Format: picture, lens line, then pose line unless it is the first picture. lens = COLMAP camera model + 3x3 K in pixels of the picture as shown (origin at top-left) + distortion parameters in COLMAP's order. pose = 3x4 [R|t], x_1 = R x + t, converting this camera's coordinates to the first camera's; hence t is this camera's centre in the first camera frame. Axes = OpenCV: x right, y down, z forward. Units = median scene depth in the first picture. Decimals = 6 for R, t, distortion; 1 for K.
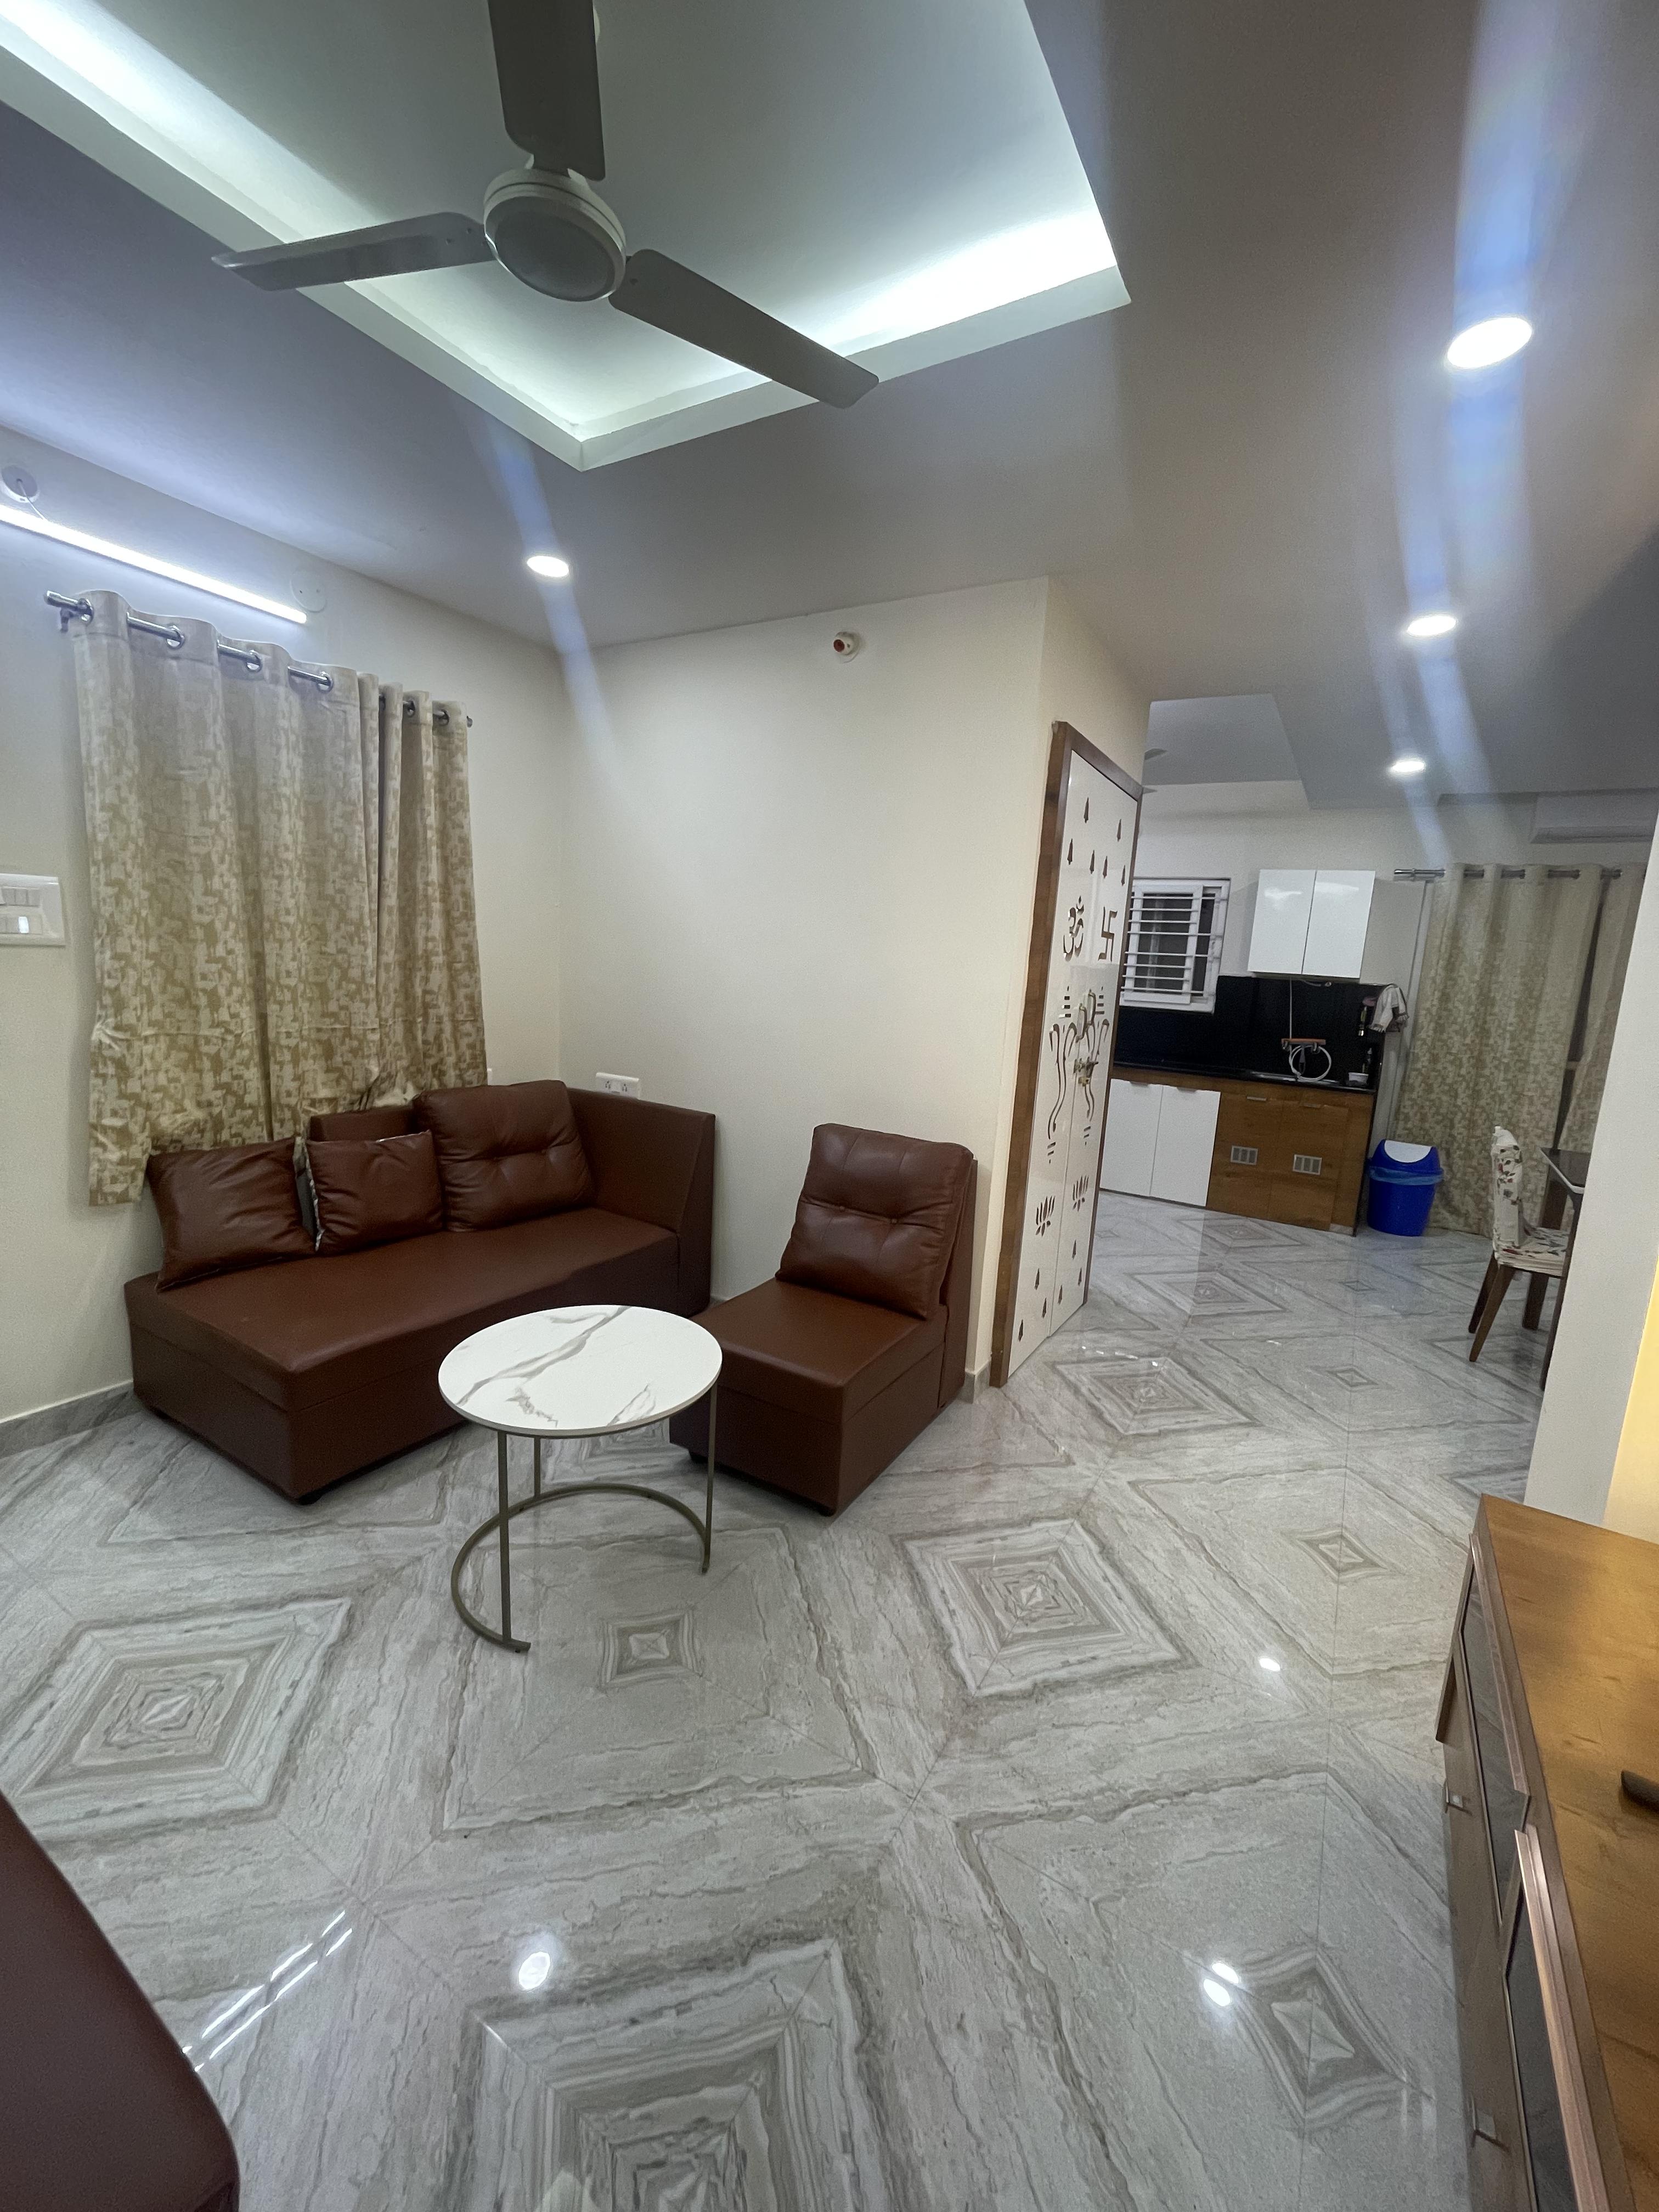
lens RADIAL K [[897.4, 0, 827.2], [0, 897.4, 1102.2], [0, 0, 1]] dist [0.001862, -0.000065]
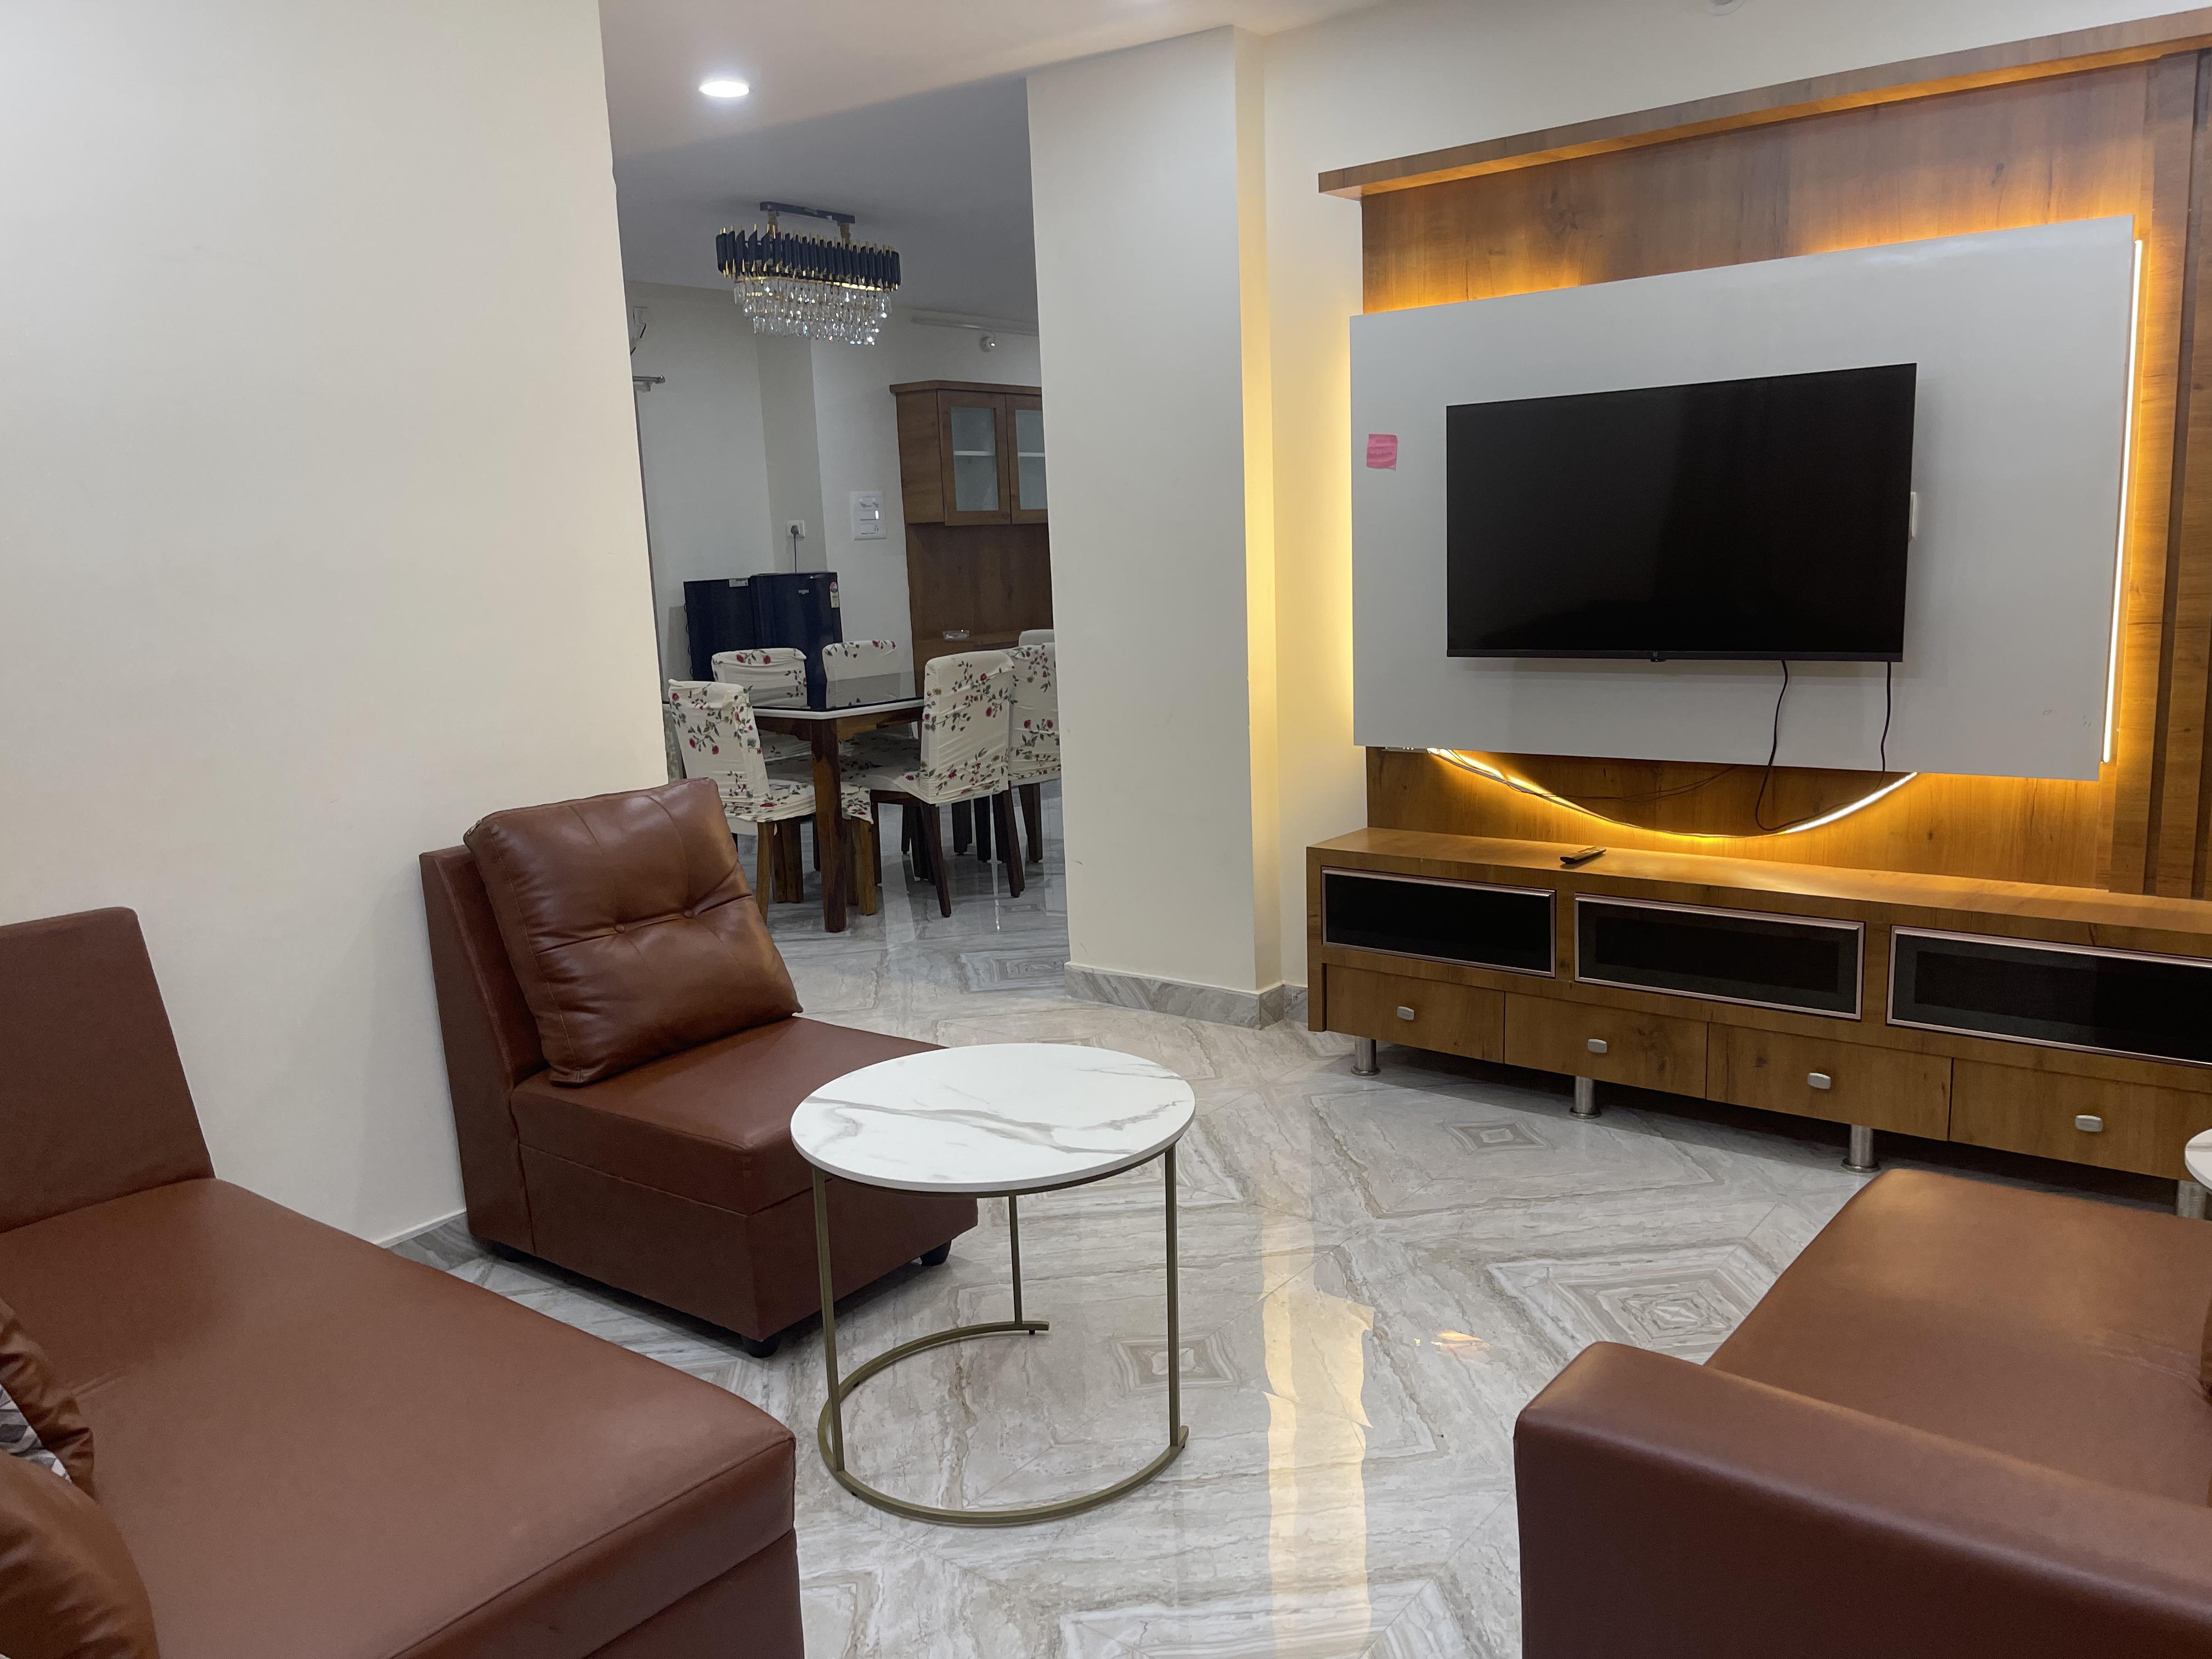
lens RADIAL K [[1676.2, 0, 1103.9], [0, 1676.2, 832.0], [0, 0, 1]] dist [0.043933, -0.024484]
pose [[0.110090, -0.232780, 0.966278, -1.407437], [0.206456, 0.956339, 0.206863, -0.150898], [-0.972243, 0.176720, 0.153342, 0.684150]]
